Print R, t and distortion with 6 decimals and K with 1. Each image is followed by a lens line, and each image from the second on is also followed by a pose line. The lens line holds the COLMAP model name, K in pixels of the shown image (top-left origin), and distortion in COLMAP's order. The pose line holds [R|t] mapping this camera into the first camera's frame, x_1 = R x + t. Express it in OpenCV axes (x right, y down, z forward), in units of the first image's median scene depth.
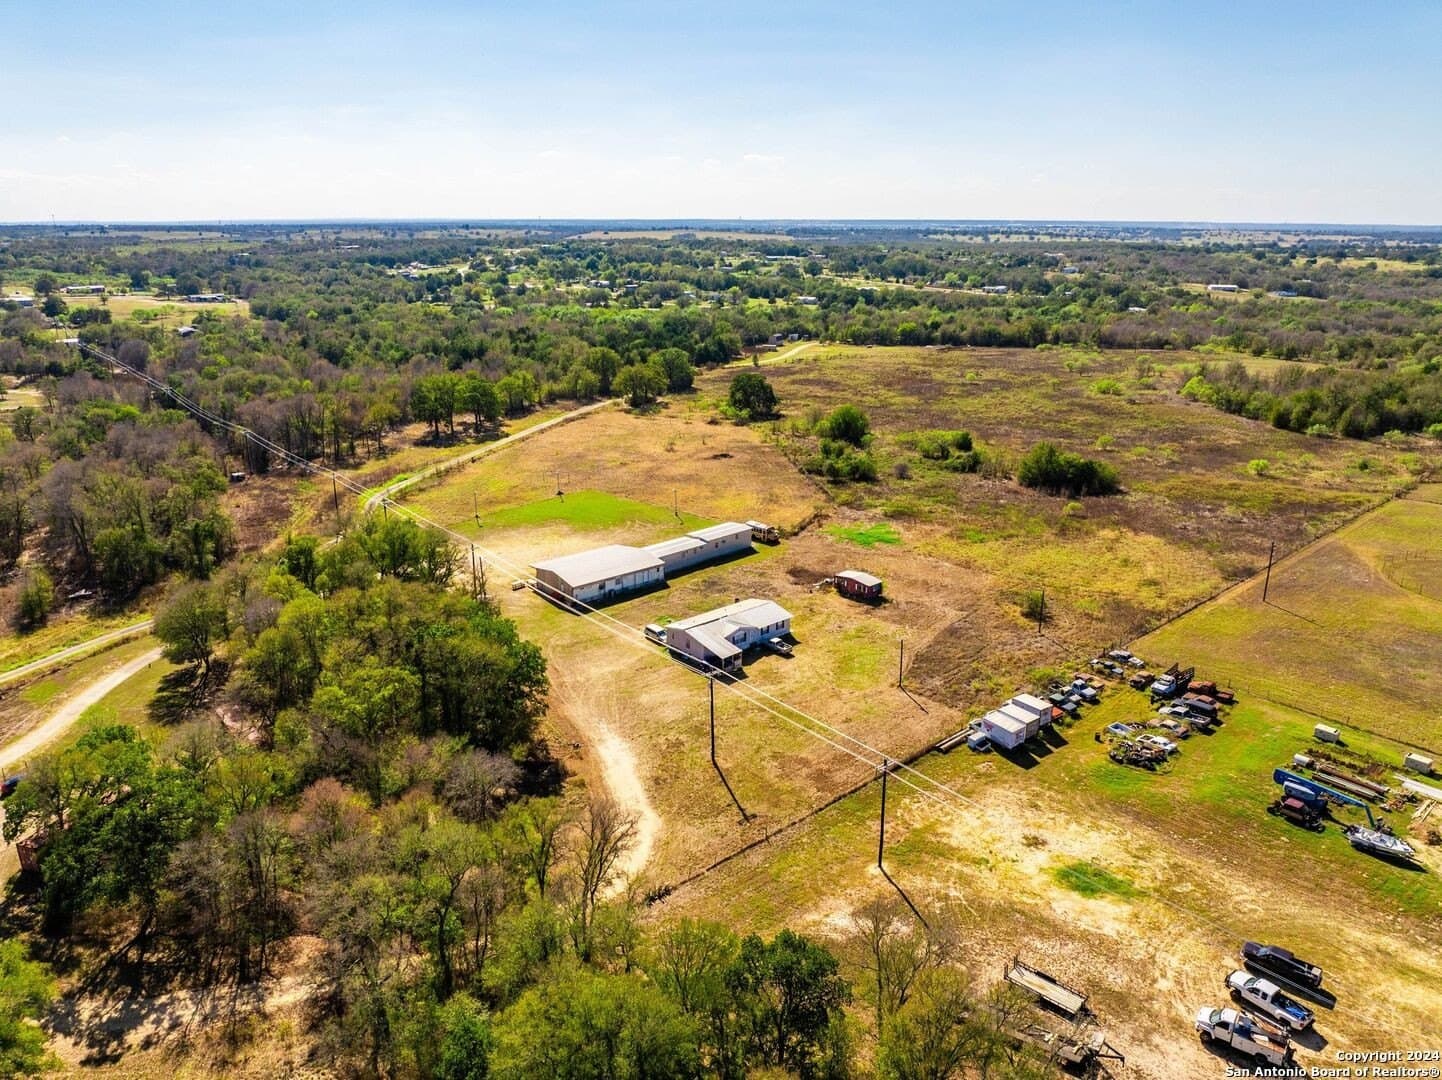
lens RADIAL K [[1011.2, 0, 718.2], [0, 1011.2, 539.0], [0, 0, 1]] dist [-0.024218, -0.026663]
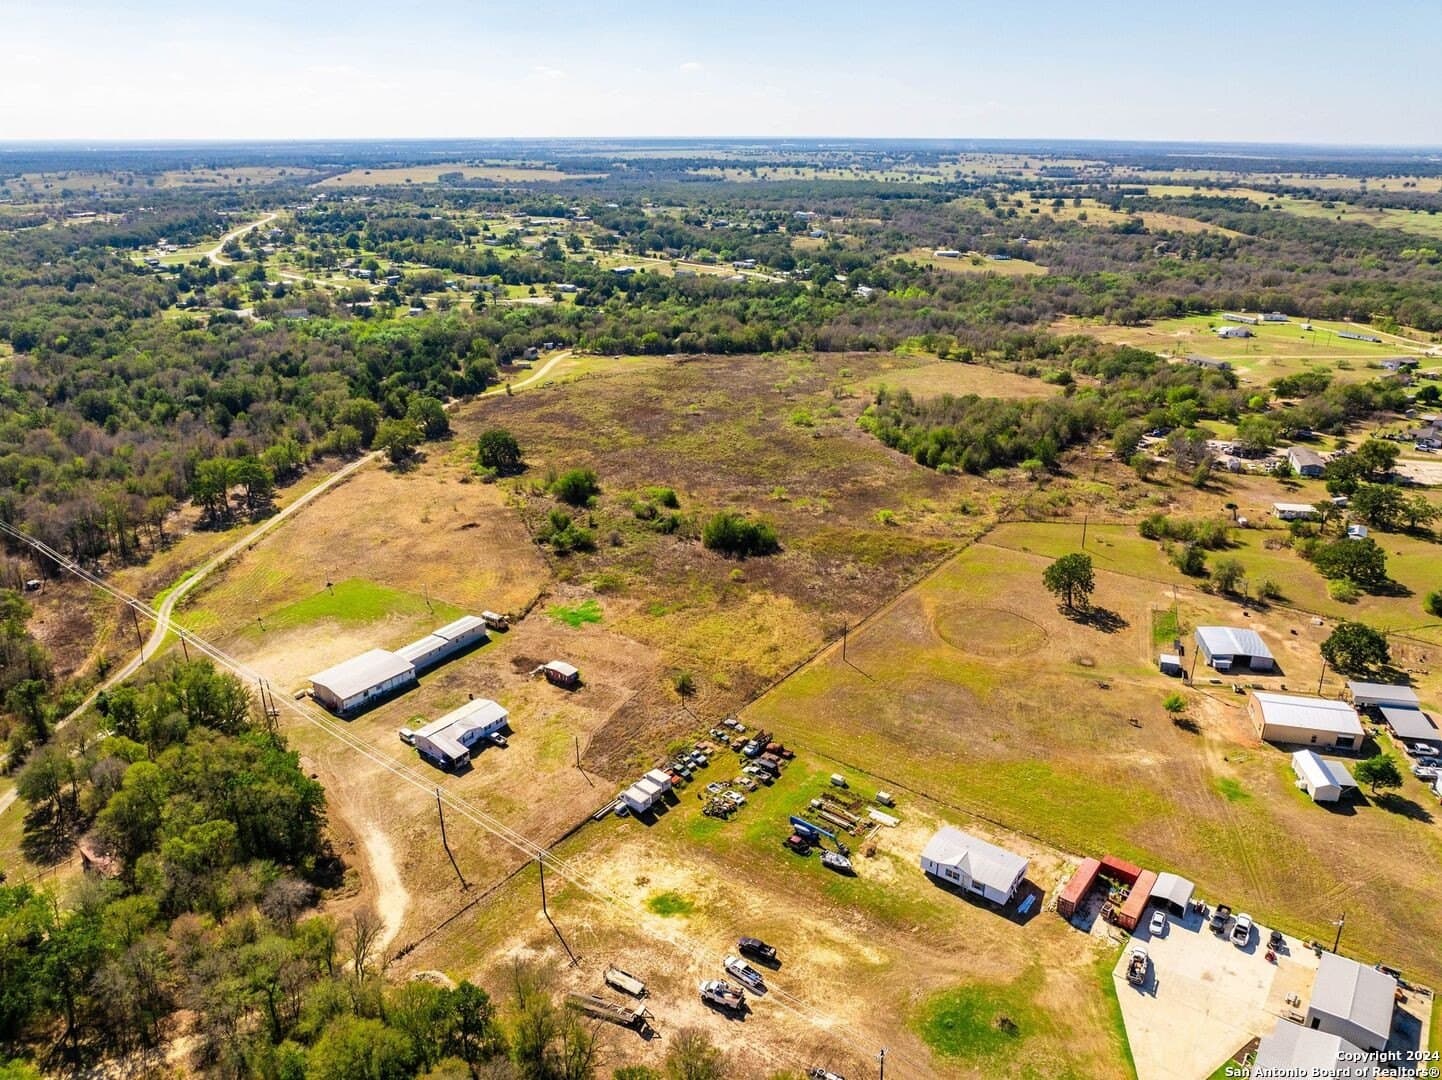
lens RADIAL K [[1014.0, 0, 718.5], [0, 1014.0, 535.8], [0, 0, 1]] dist [-0.035007, -0.003274]
pose [[0.978515, -0.076500, 0.191456, 0.071040], [0.062672, 0.995038, 0.077279, -0.166376], [-0.196417, -0.063620, 0.978454, -0.263875]]
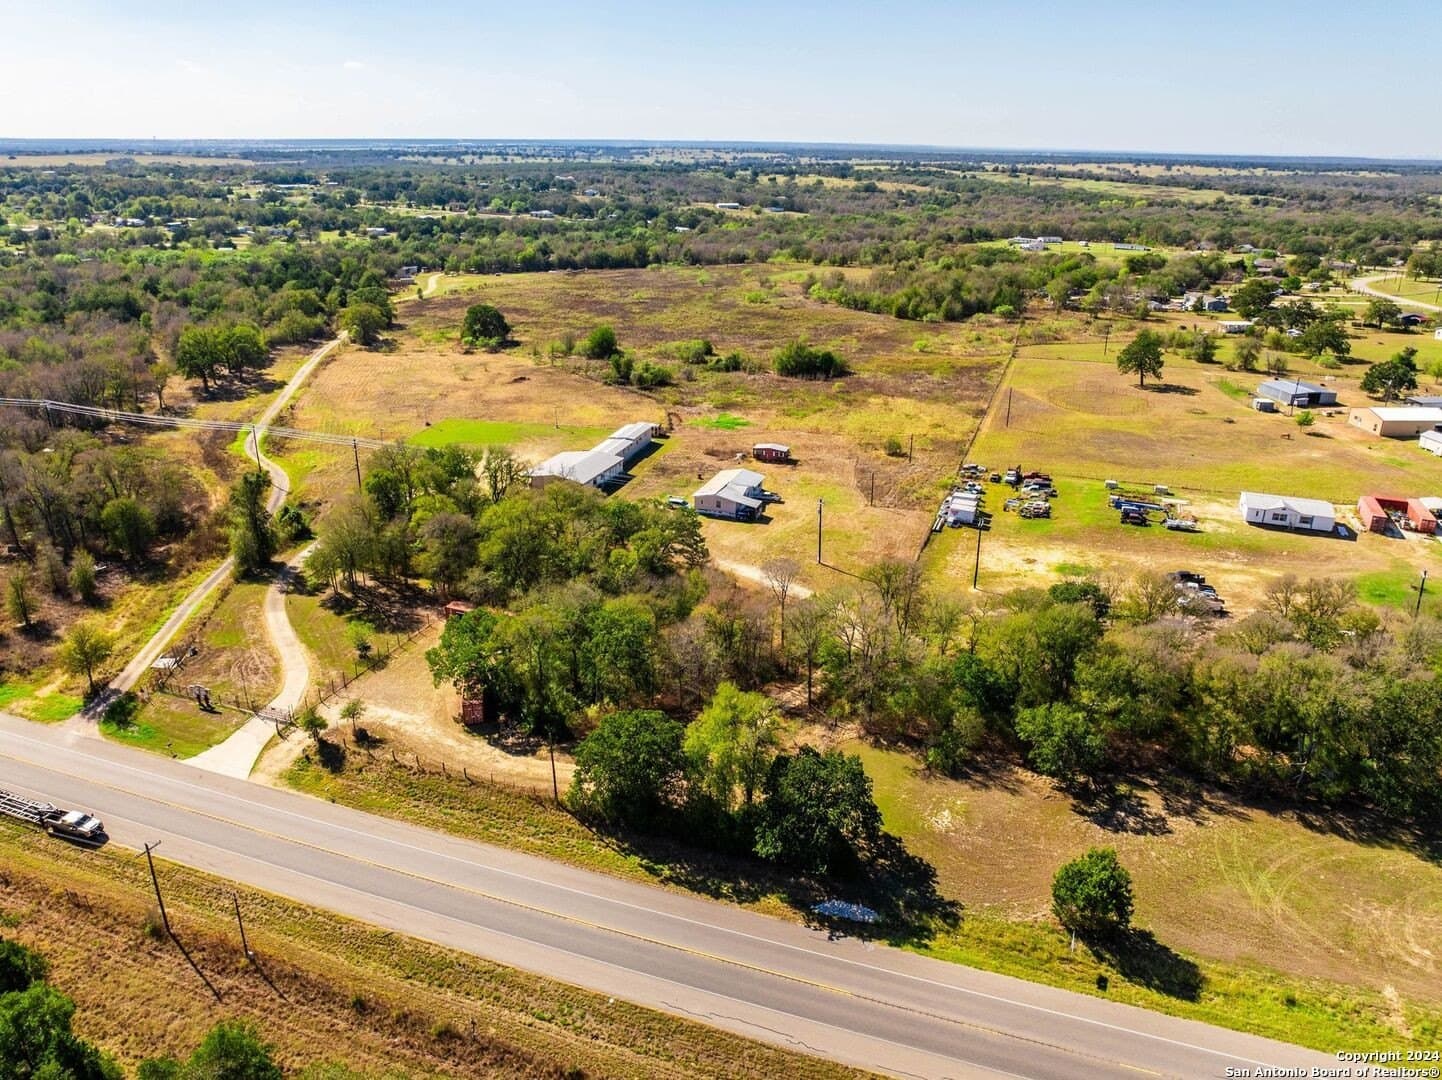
lens RADIAL K [[1019.9, 0, 718.4], [0, 1019.9, 524.0], [0, 0, 1]] dist [-0.044544, 0.011166]
pose [[0.871822, -0.164310, 0.461442, -0.405513], [0.137483, 0.986274, 0.091438, 0.003774], [-0.470132, -0.016277, 0.882446, -0.117971]]
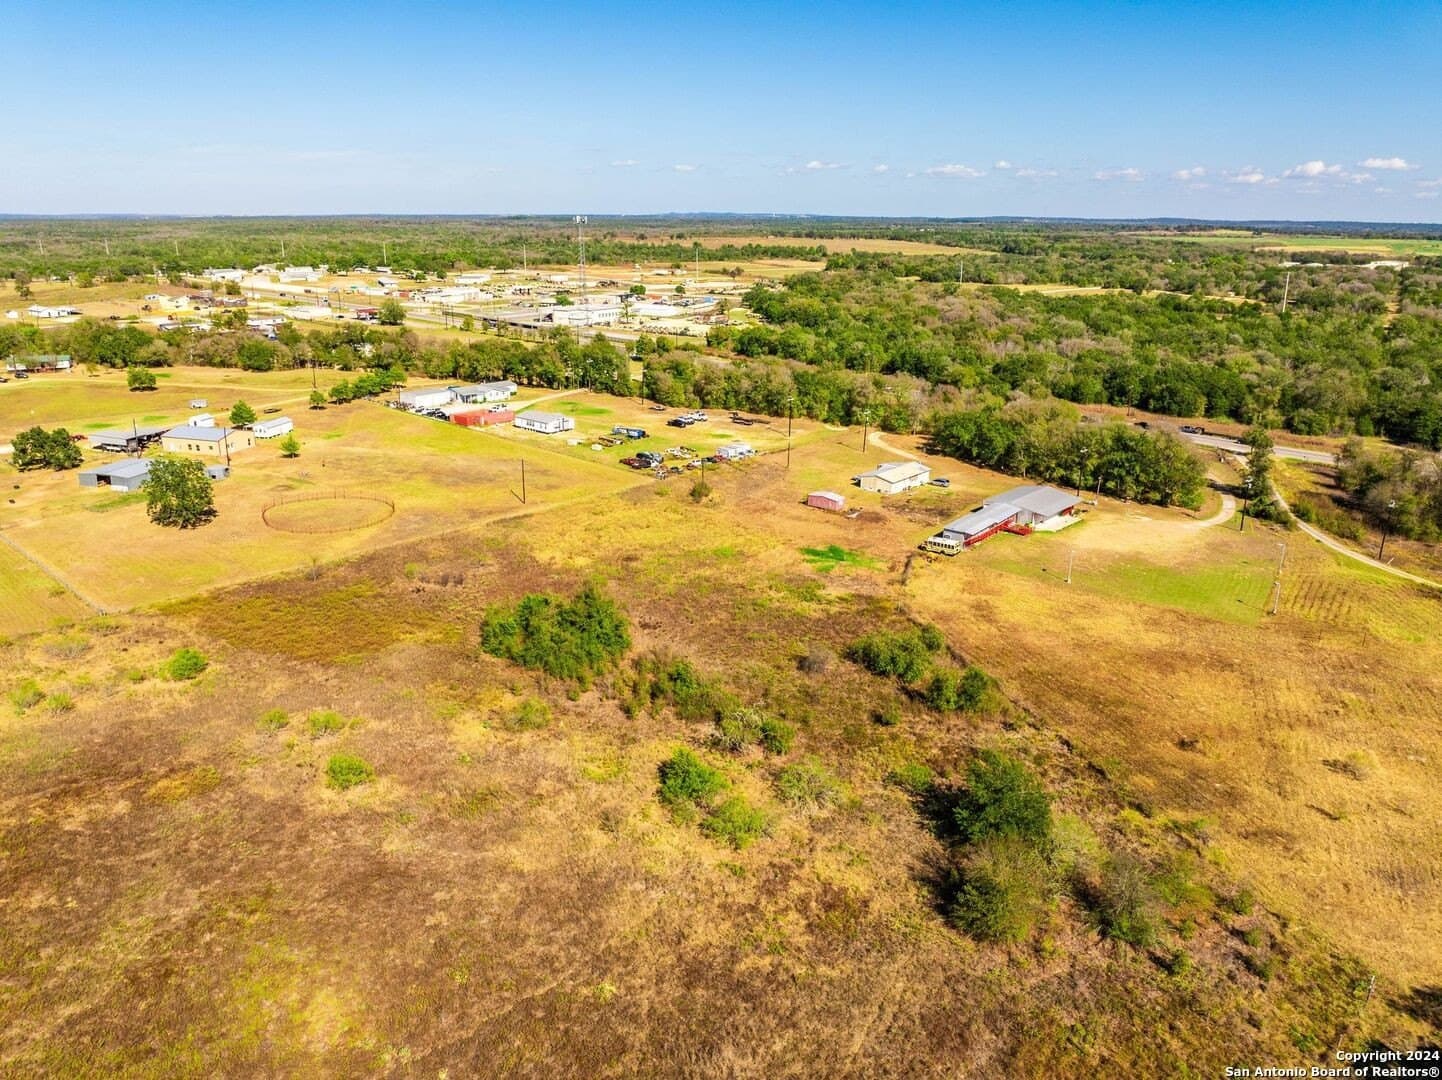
lens RADIAL K [[1016.4, 0, 718.6], [0, 1016.4, 525.0], [0, 0, 1]] dist [-0.033205, -0.008008]
pose [[-0.989892, 0.031981, -0.138172, 0.331315], [-0.052498, 0.822414, 0.566462, -0.482174], [0.131751, 0.567990, -0.812422, 1.491164]]
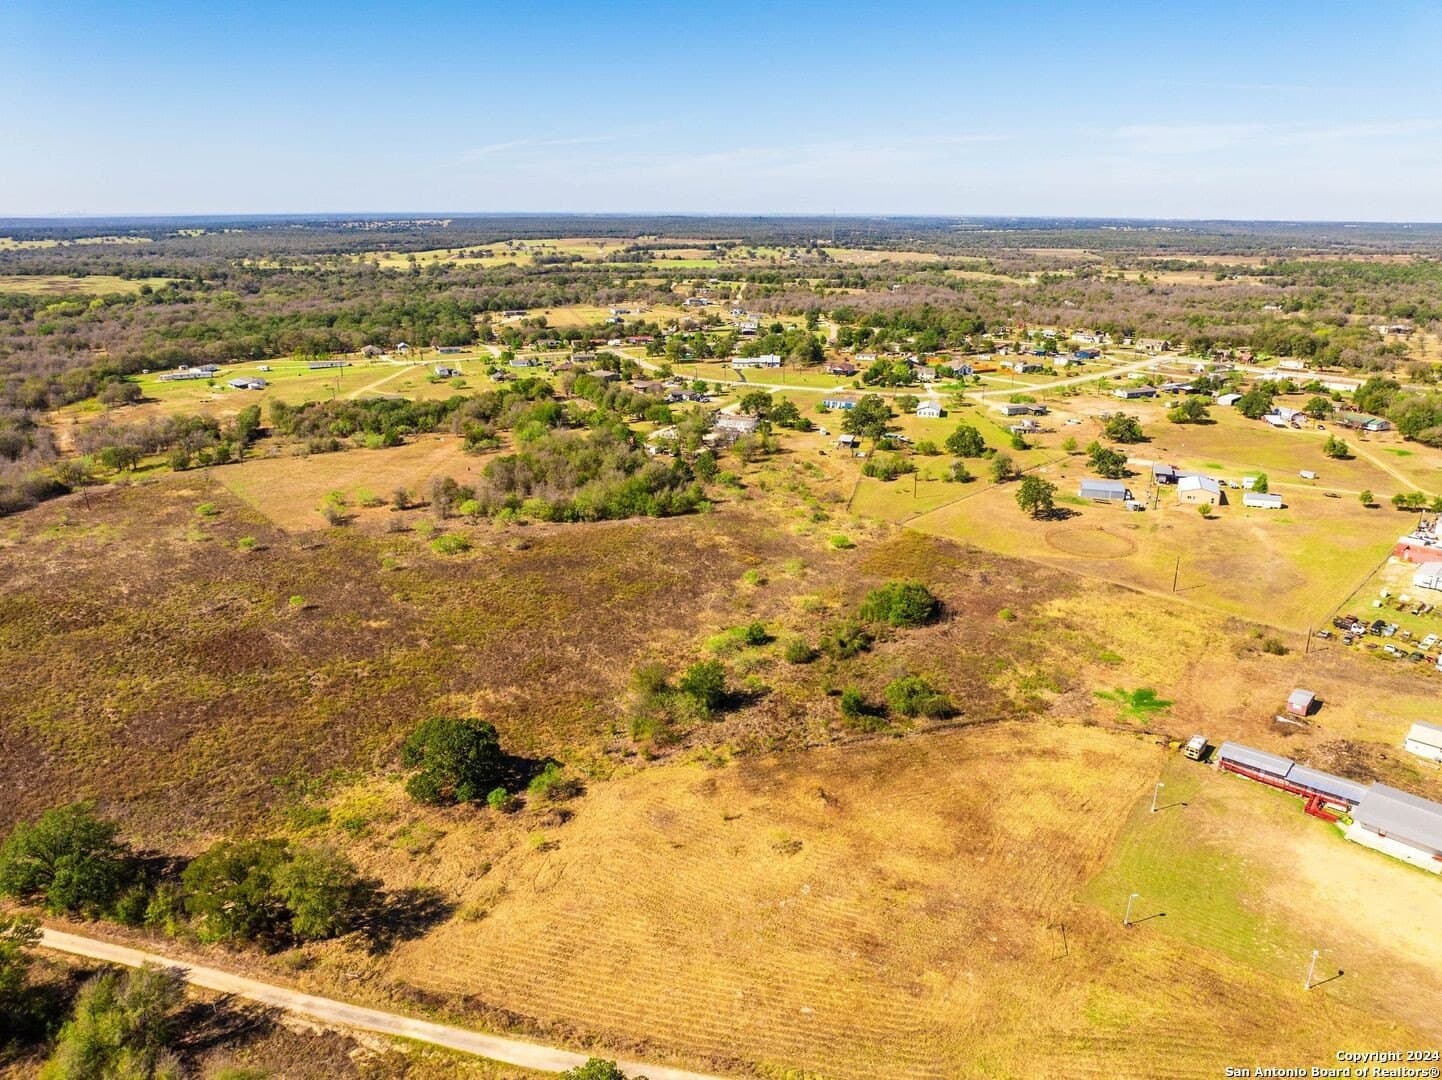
lens RADIAL K [[1016.4, 0, 718.6], [0, 1016.4, 525.0], [0, 0, 1]] dist [-0.033205, -0.008008]
pose [[-0.085970, -0.297685, 0.950785, -0.659378], [0.298750, 0.902701, 0.309643, -0.543018], [-0.950451, 0.310667, 0.011328, 1.155289]]
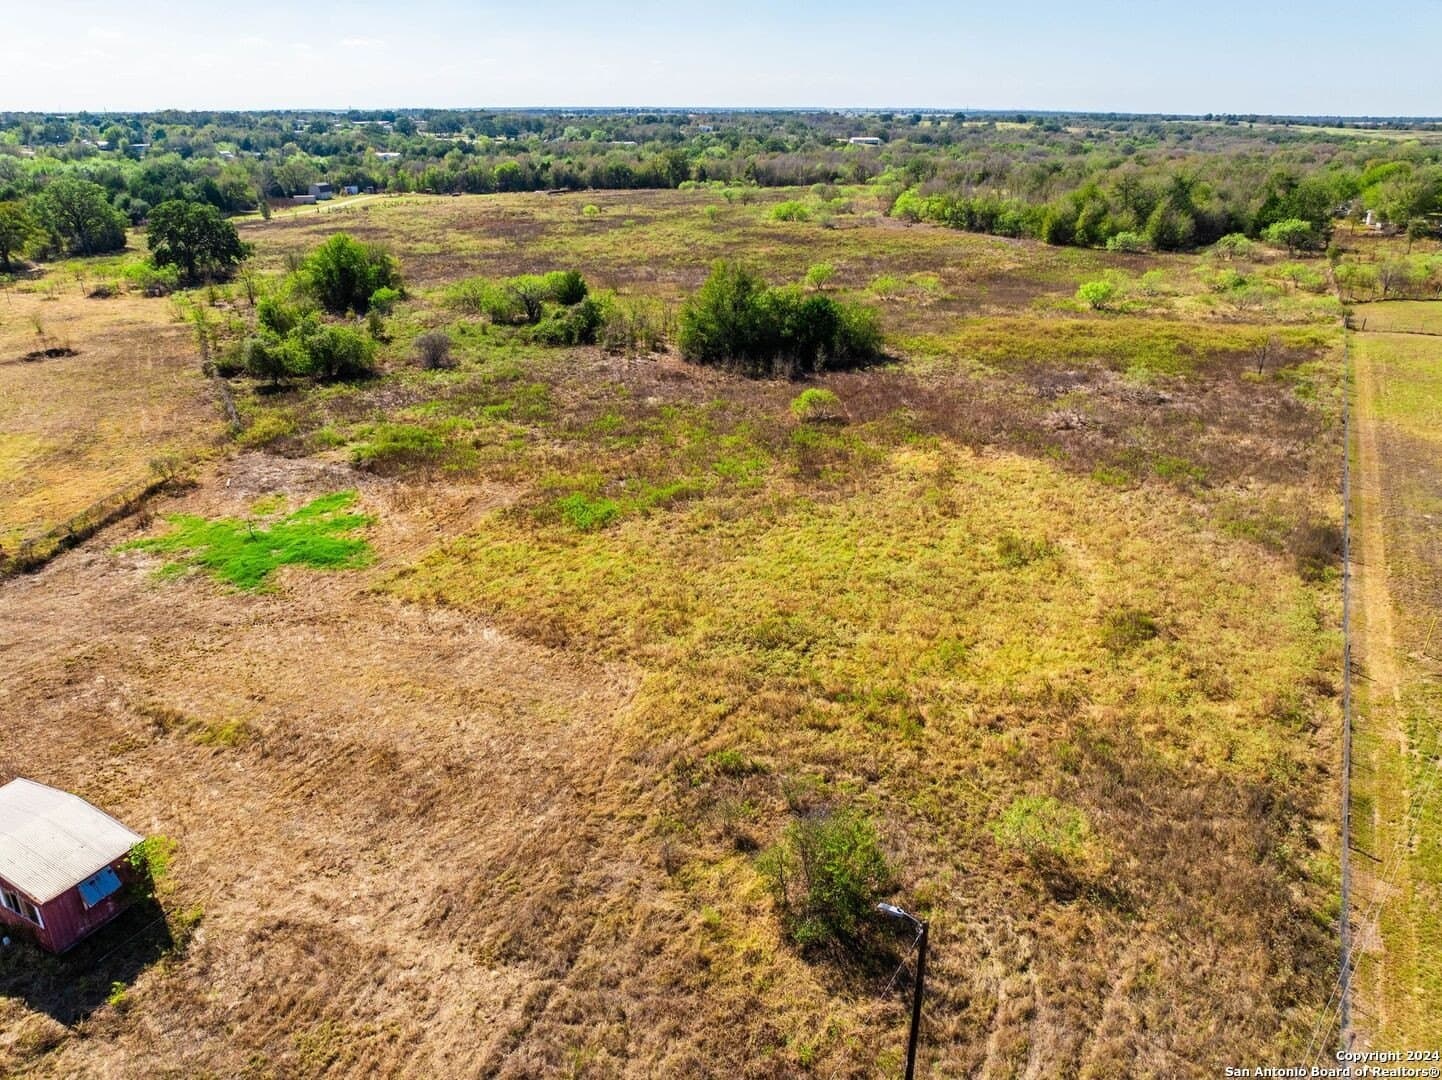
lens RADIAL K [[1019.9, 0, 718.4], [0, 1019.9, 524.0], [0, 0, 1]] dist [-0.044544, 0.011166]
pose [[0.941269, -0.127284, 0.312747, 0.156538], [0.101317, 0.990016, 0.097992, -0.023372], [-0.322097, -0.060550, 0.944768, 0.545474]]
